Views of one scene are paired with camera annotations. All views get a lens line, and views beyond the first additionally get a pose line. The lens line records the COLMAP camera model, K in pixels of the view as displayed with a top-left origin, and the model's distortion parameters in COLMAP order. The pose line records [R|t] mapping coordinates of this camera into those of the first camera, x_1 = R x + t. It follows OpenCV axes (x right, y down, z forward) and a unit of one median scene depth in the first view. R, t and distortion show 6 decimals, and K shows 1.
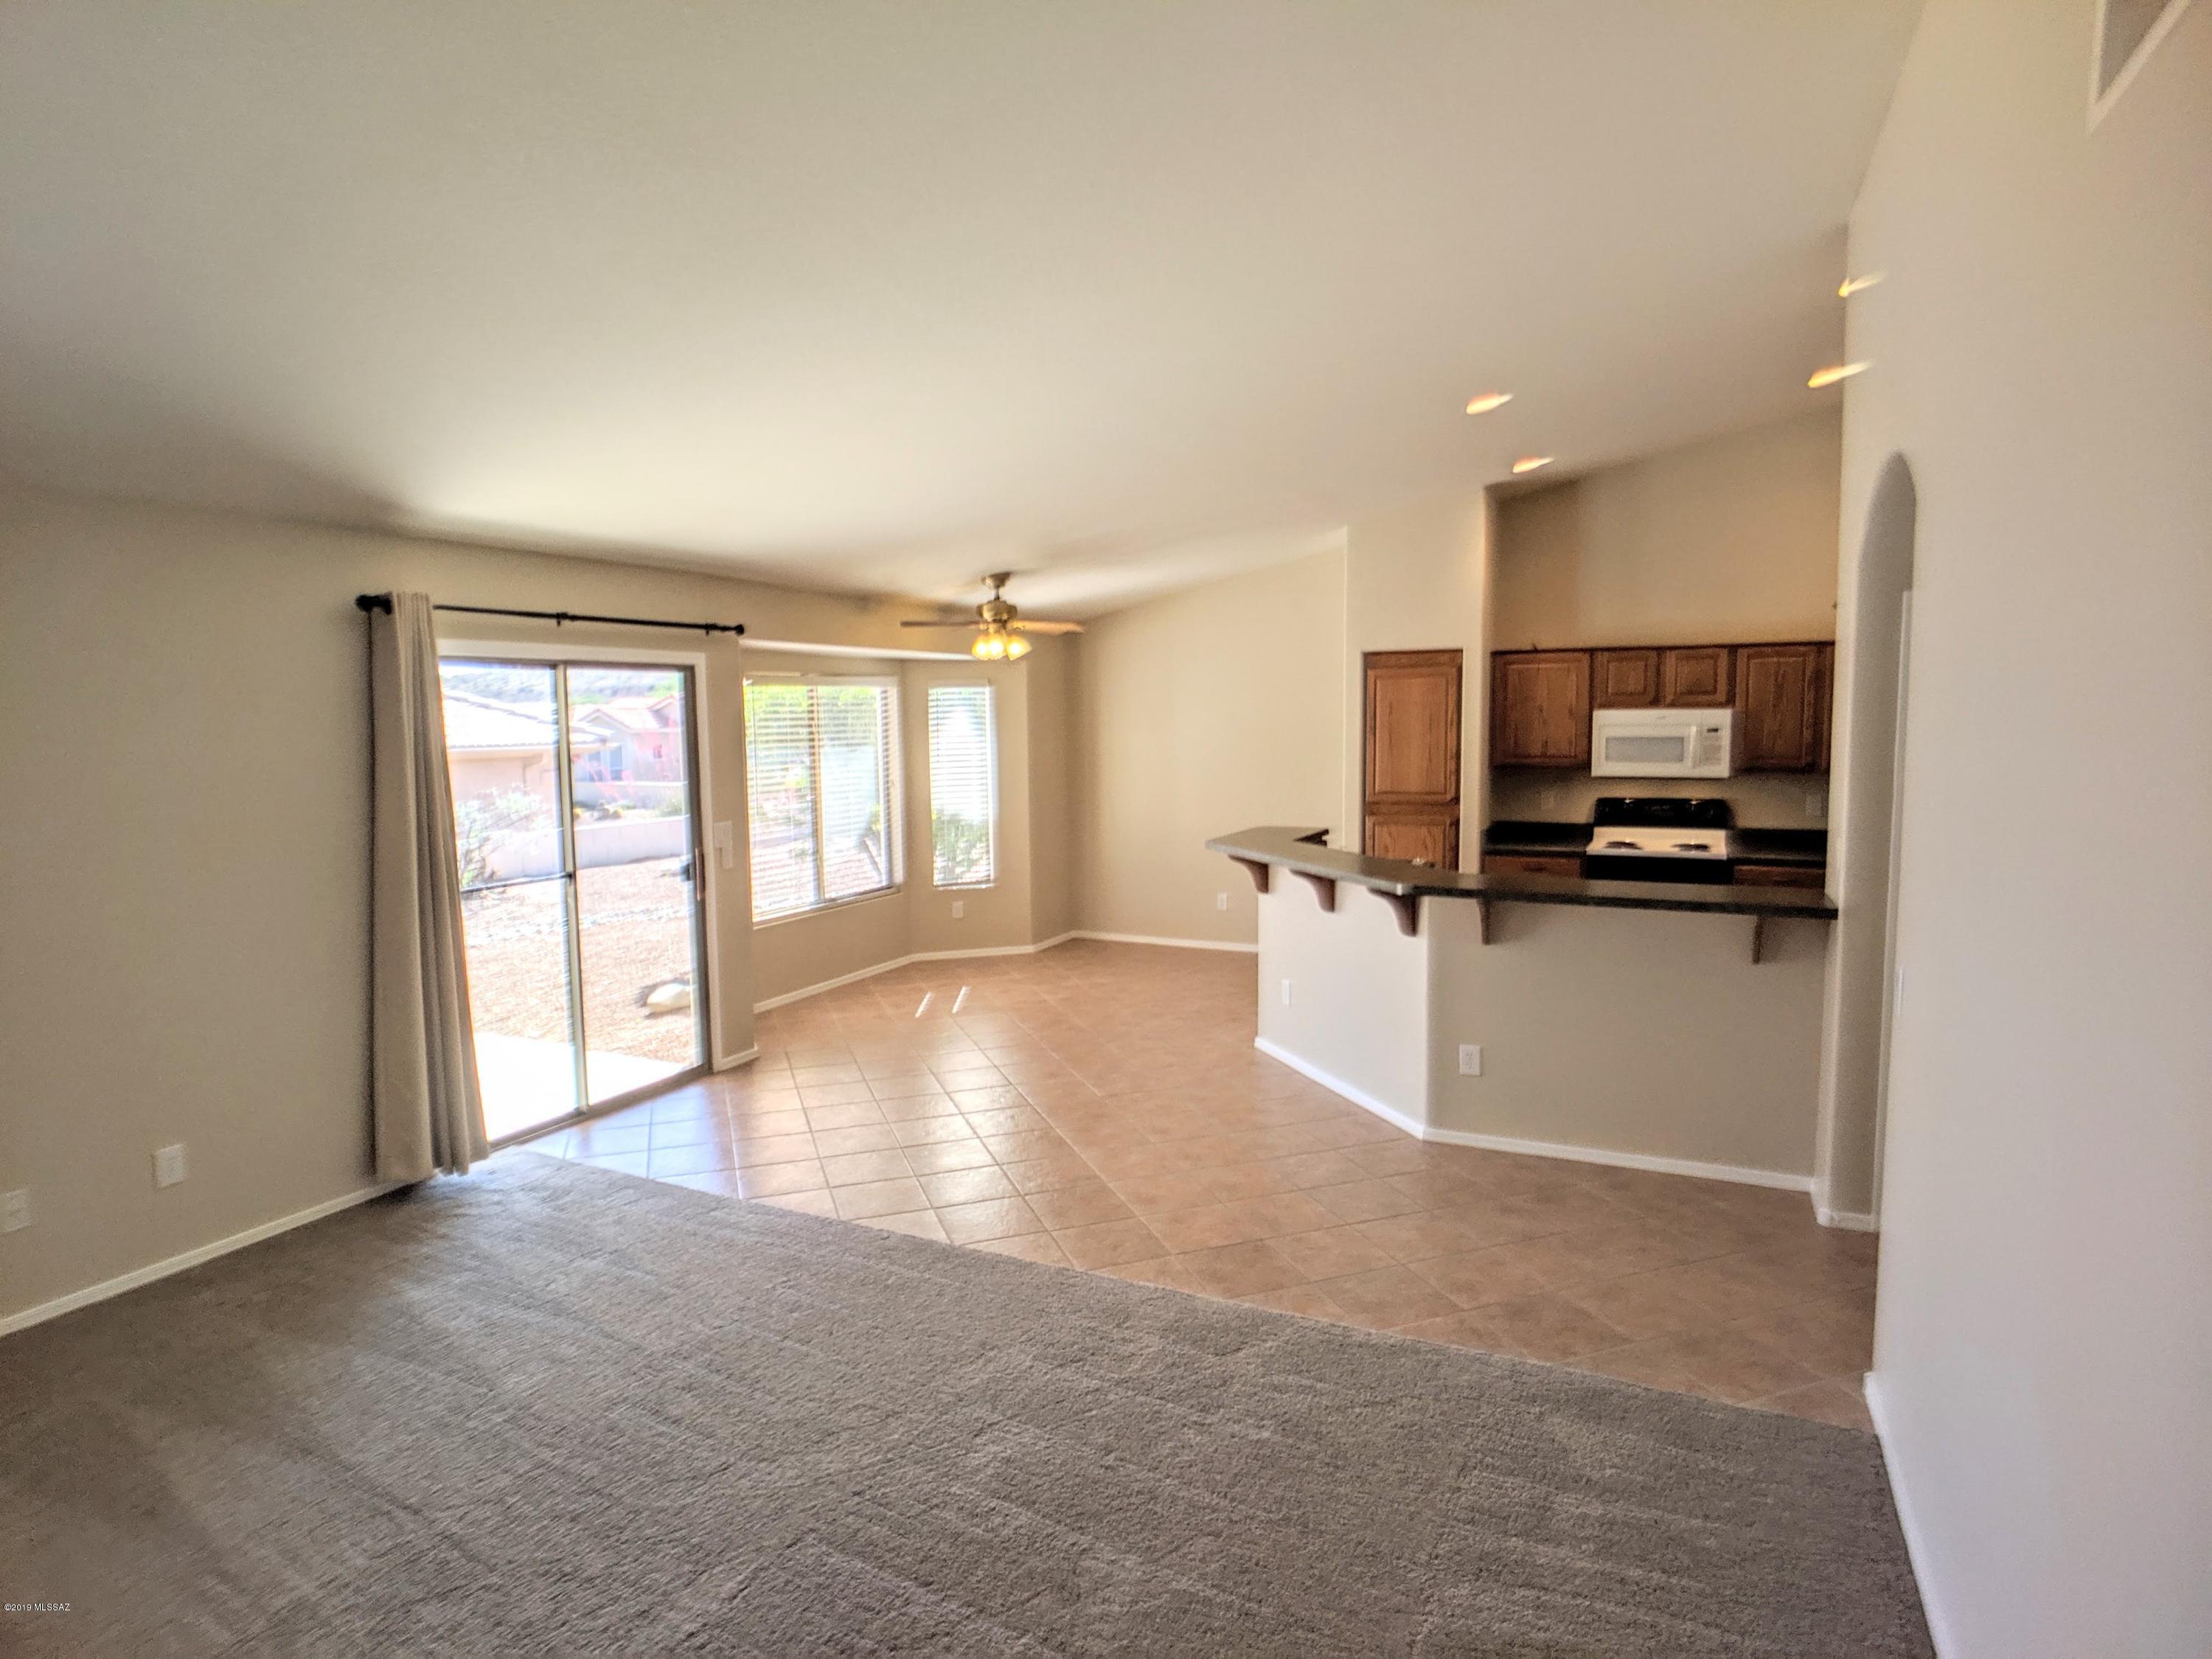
lens RADIAL K [[1193.5, 0, 1094.2], [0, 1193.5, 817.2], [0, 0, 1]] dist [-0.008130, -0.000692]
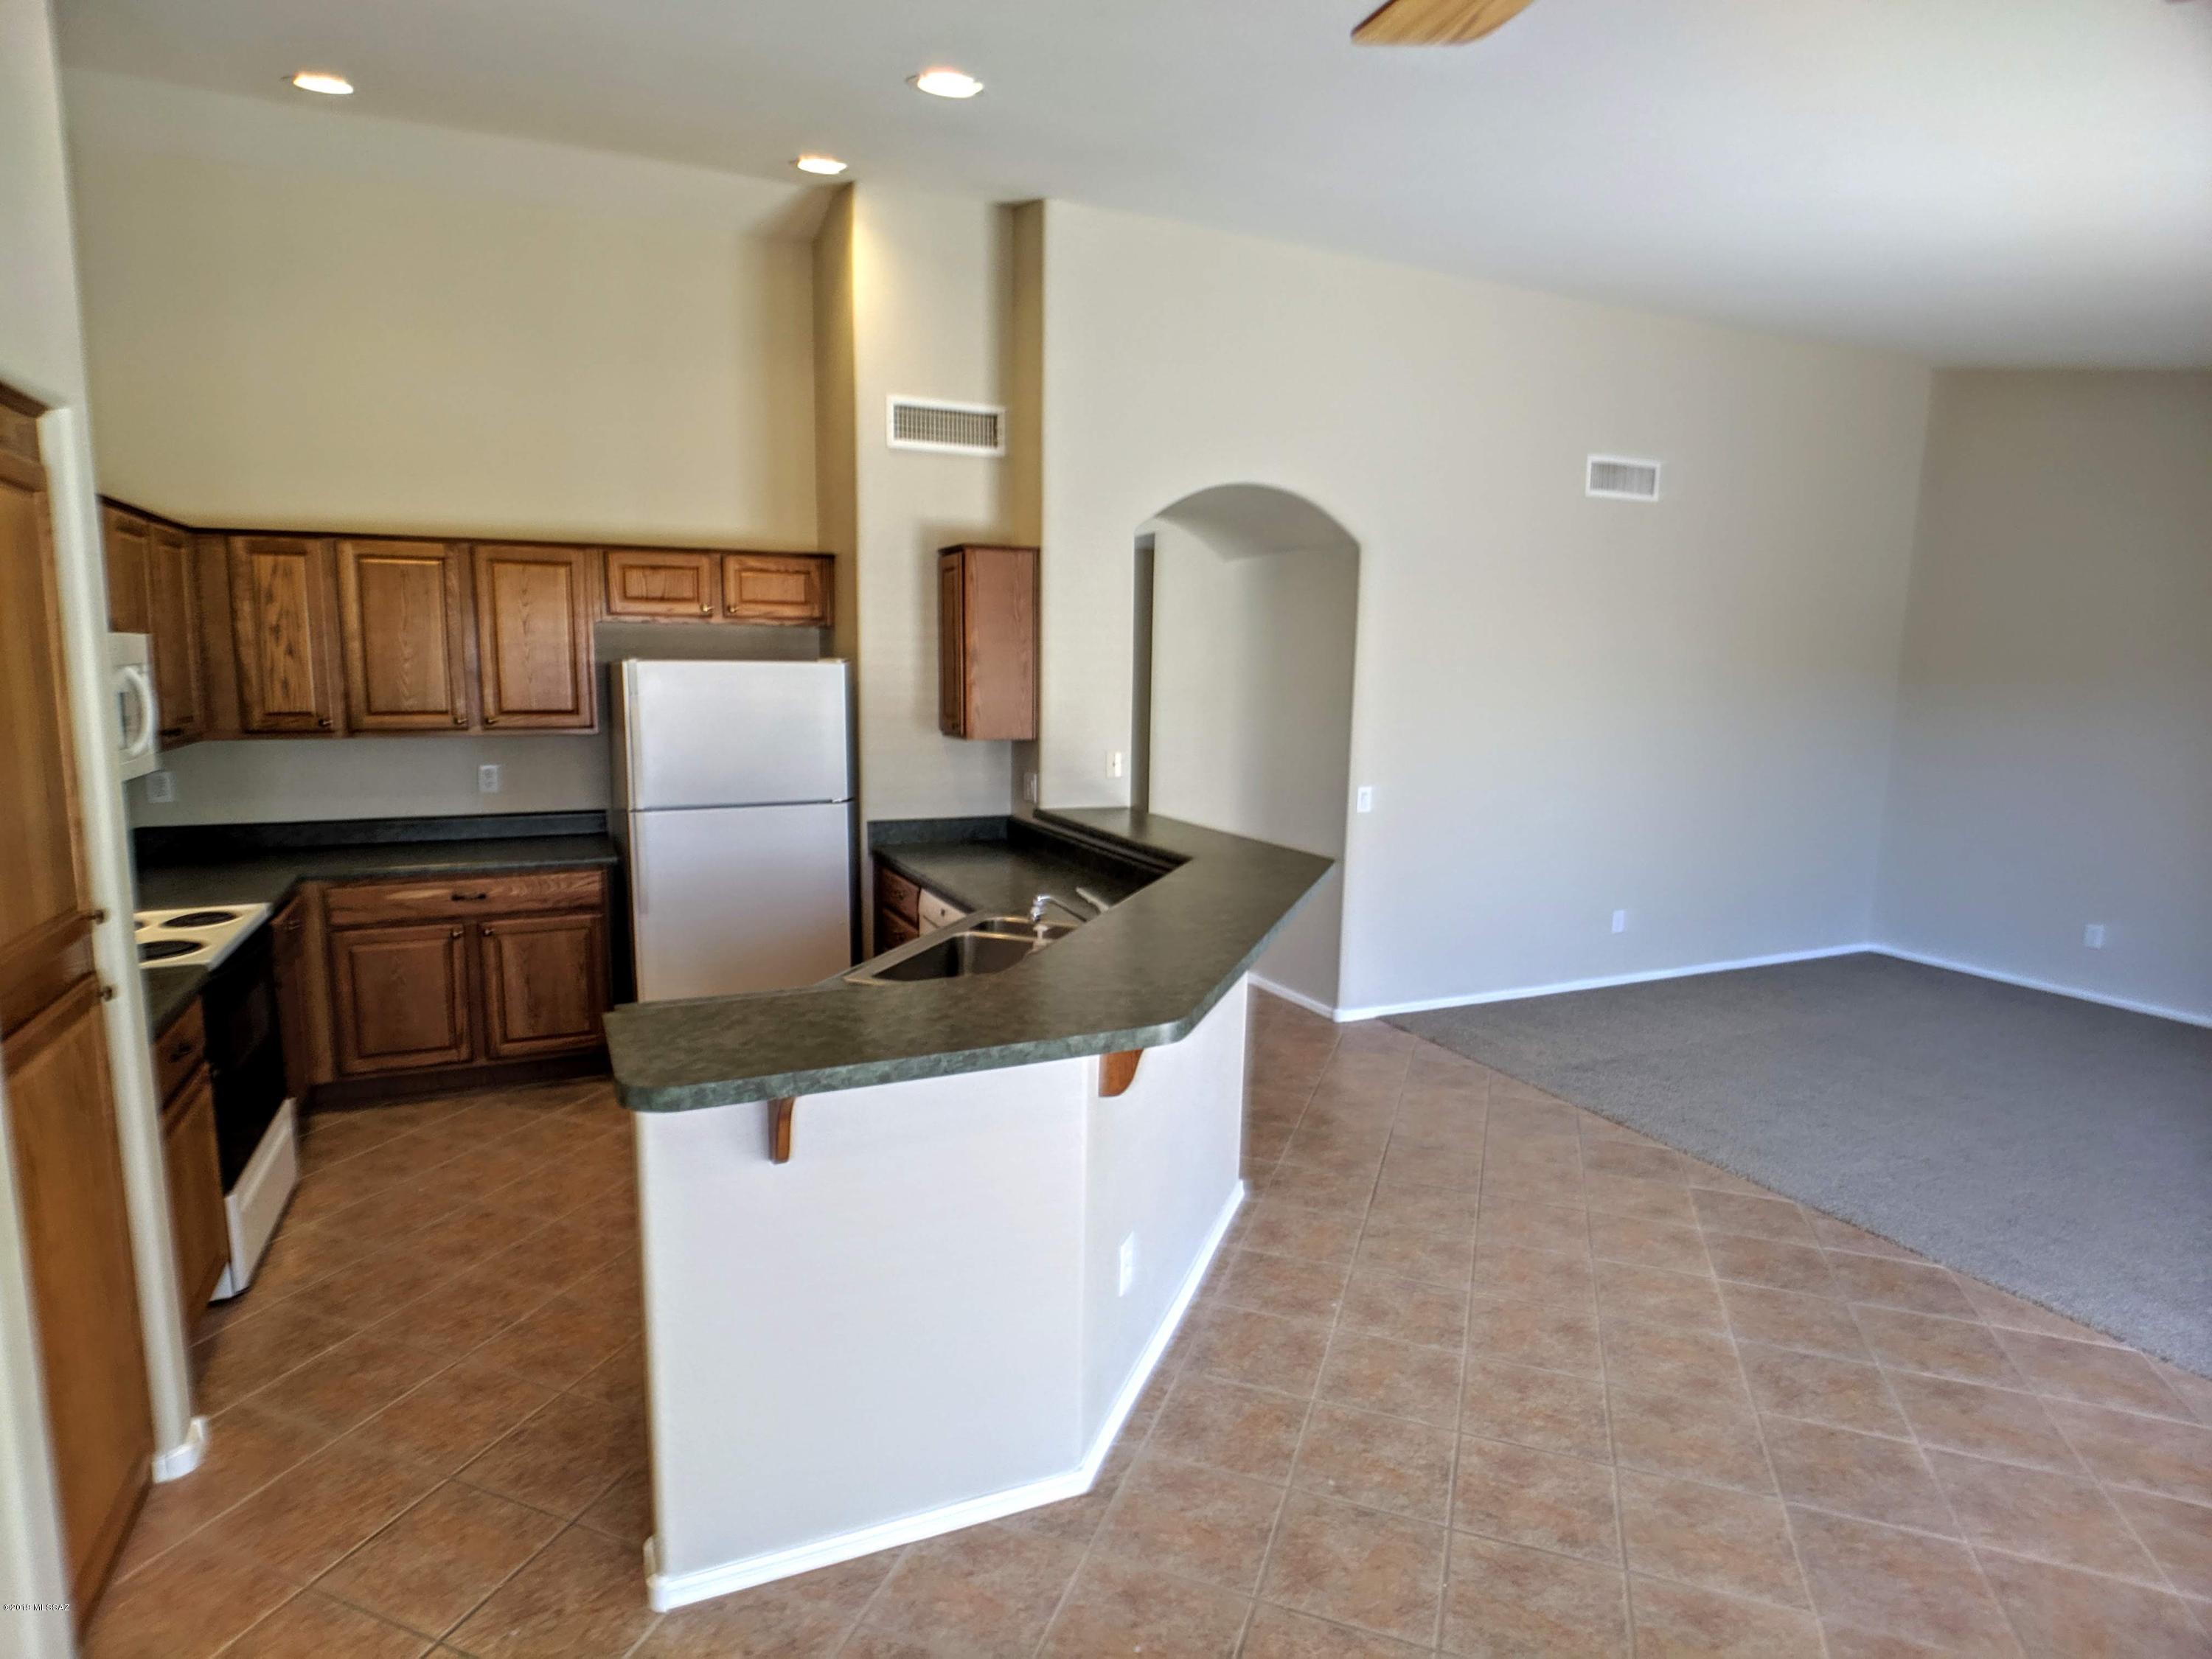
lens RADIAL K [[1228.4, 0, 1039.6], [0, 1228.4, 836.0], [0, 0, 1]] dist [-0.039043, 0.025344]
pose [[-0.762885, -0.092449, 0.639890, -0.076346], [0.050929, 0.978056, 0.202024, -0.086418], [-0.644525, 0.186710, -0.741436, 1.098682]]
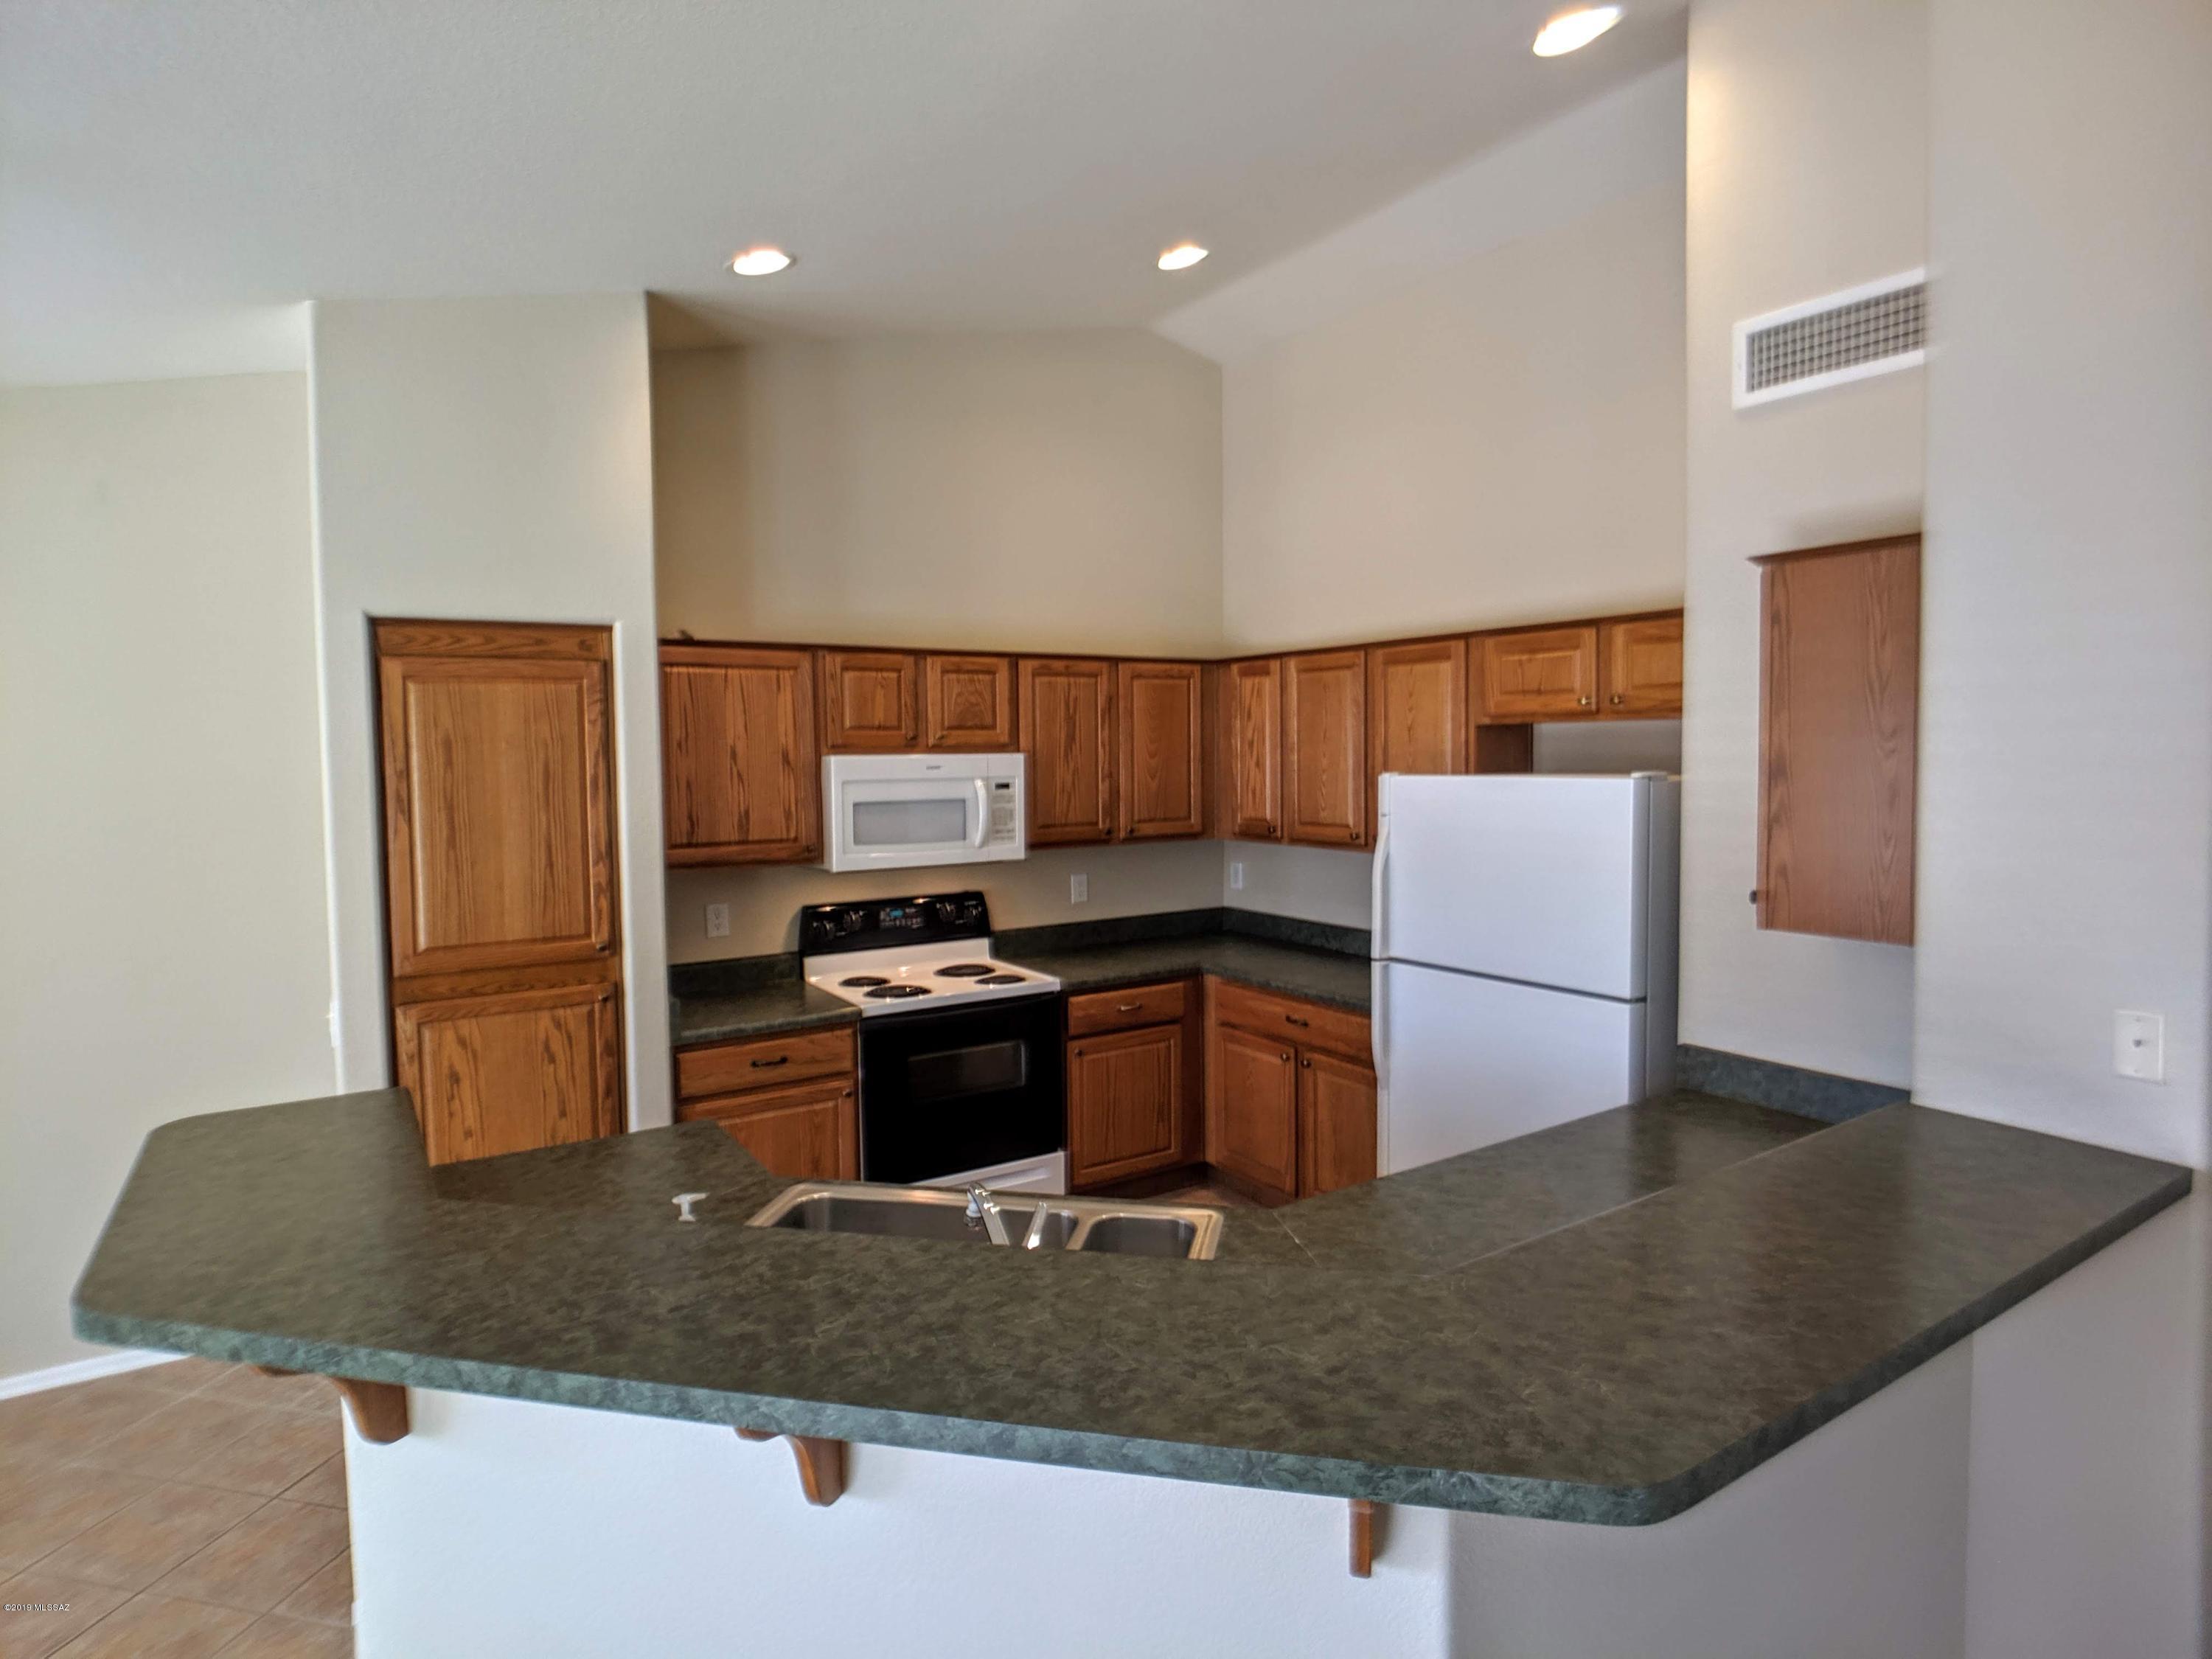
lens RADIAL K [[1193.5, 0, 1094.2], [0, 1193.5, 817.2], [0, 0, 1]] dist [-0.008130, -0.000692]
pose [[0.521216, -0.043685, 0.852306, 0.004400], [0.080301, 0.996769, 0.001982, -0.052036], [-0.849638, 0.067408, 0.523040, 0.605363]]
